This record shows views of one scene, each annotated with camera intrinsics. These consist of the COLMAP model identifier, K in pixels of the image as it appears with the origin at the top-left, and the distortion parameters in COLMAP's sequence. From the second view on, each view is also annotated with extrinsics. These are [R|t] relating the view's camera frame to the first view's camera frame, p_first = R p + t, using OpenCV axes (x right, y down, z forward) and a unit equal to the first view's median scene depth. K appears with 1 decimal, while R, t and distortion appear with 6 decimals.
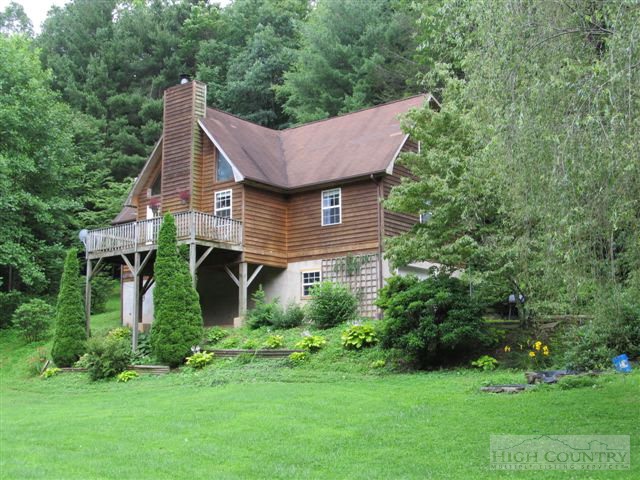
lens RADIAL K [[769.7, 0, 320.0], [0, 769.7, 240.0], [0, 0, 1]] dist [-0.109135, 0.012221]
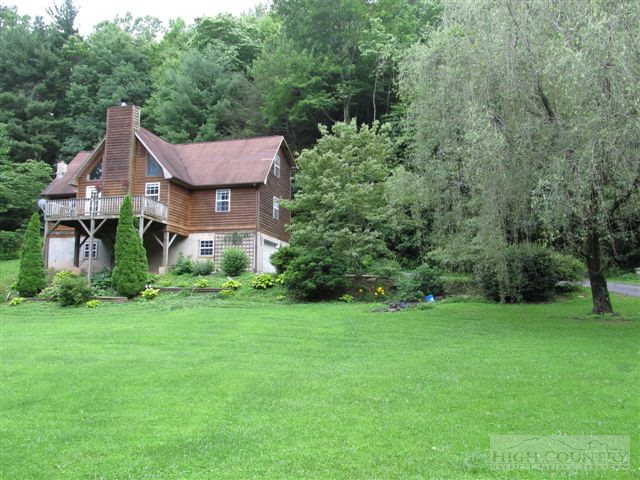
lens RADIAL K [[529.7, 0, 320.0], [0, 529.7, 240.0], [0, 0, 1]] dist [-0.055851, 0.017461]
pose [[0.910865, 0.065813, 0.407424, -0.244107], [-0.080176, 0.996614, 0.018258, 0.002559], [-0.404842, -0.049296, 0.913057, -0.083383]]
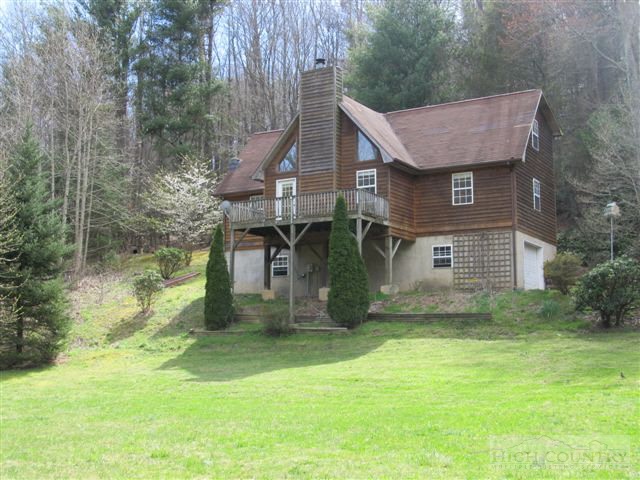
lens RADIAL K [[769.7, 0, 320.0], [0, 769.7, 240.0], [0, 0, 1]] dist [-0.109135, 0.012221]
pose [[0.992057, 0.025625, 0.123155, -0.327561], [-0.029755, 0.999051, 0.031820, 0.002537], [-0.122223, -0.035232, 0.991877, -0.080525]]
